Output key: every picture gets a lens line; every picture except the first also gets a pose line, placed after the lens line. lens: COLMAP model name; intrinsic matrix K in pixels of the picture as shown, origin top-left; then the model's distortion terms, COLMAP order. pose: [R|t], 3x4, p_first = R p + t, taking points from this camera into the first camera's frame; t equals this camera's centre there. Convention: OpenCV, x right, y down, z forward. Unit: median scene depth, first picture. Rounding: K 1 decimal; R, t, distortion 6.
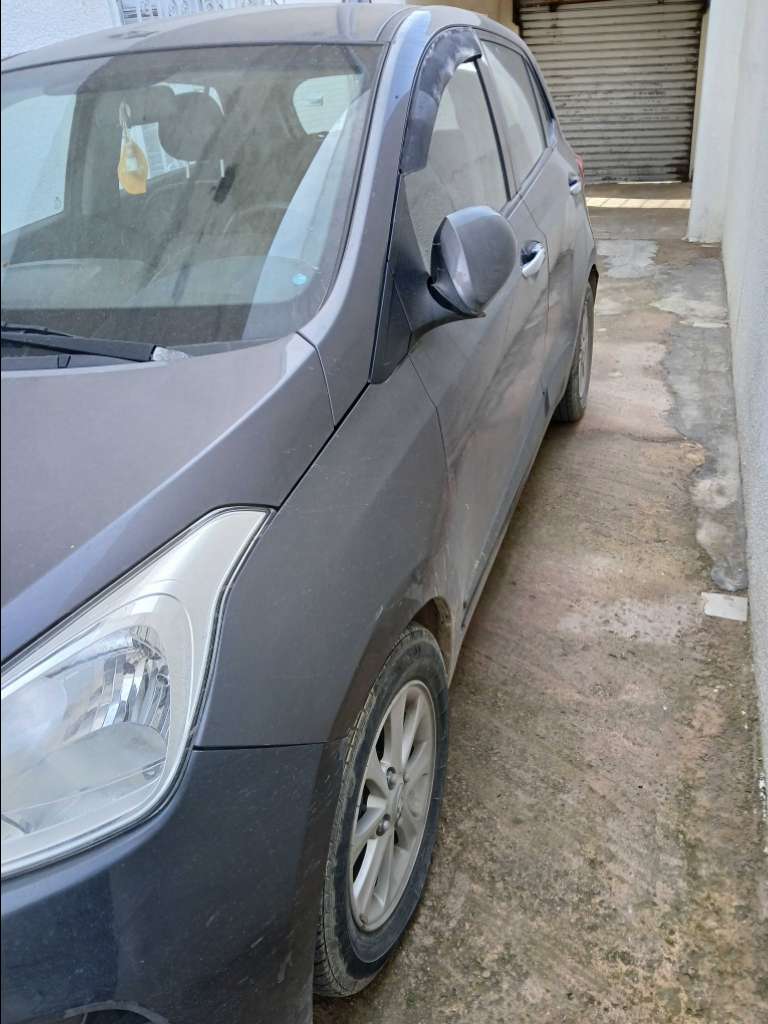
lens RADIAL K [[836.2, 0, 384.0], [0, 836.2, 512.0], [0, 0, 1]] dist [-0.023227, -0.000544]
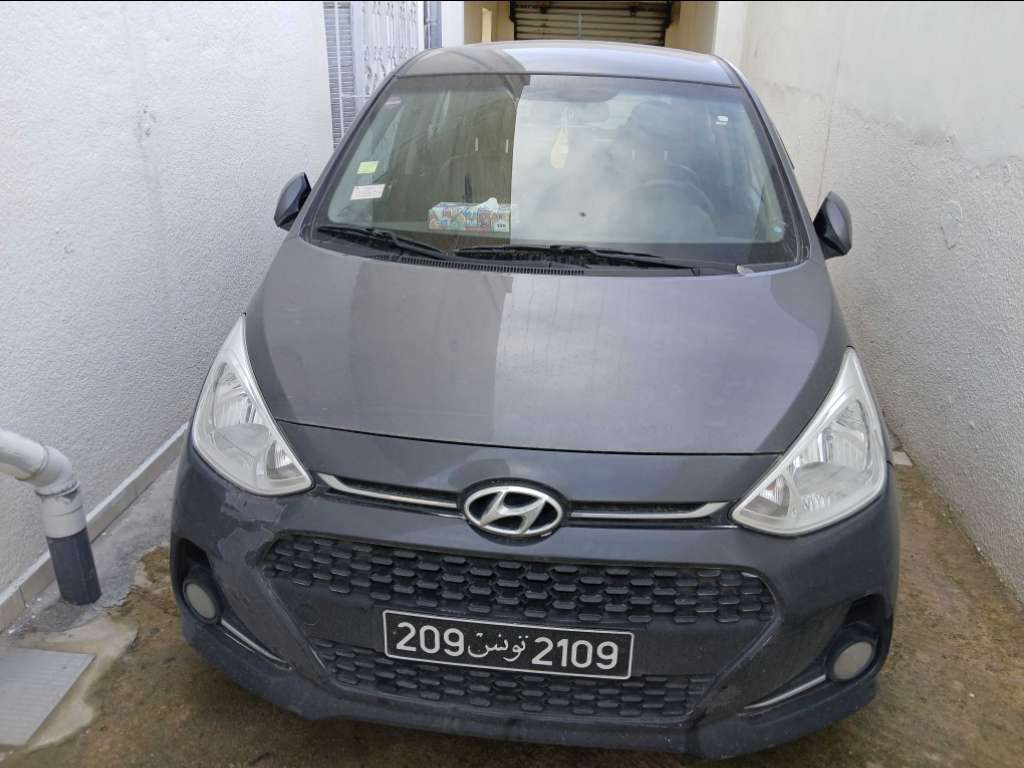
lens RADIAL K [[800.7, 0, 508.0], [0, 800.7, 379.9], [0, 0, 1]] dist [0.053894, -0.117362]
pose [[0.973442, -0.000489, 0.228931, -0.104533], [0.022320, 0.995436, -0.092783, 0.016714], [-0.227841, 0.095429, 0.969011, -0.043654]]
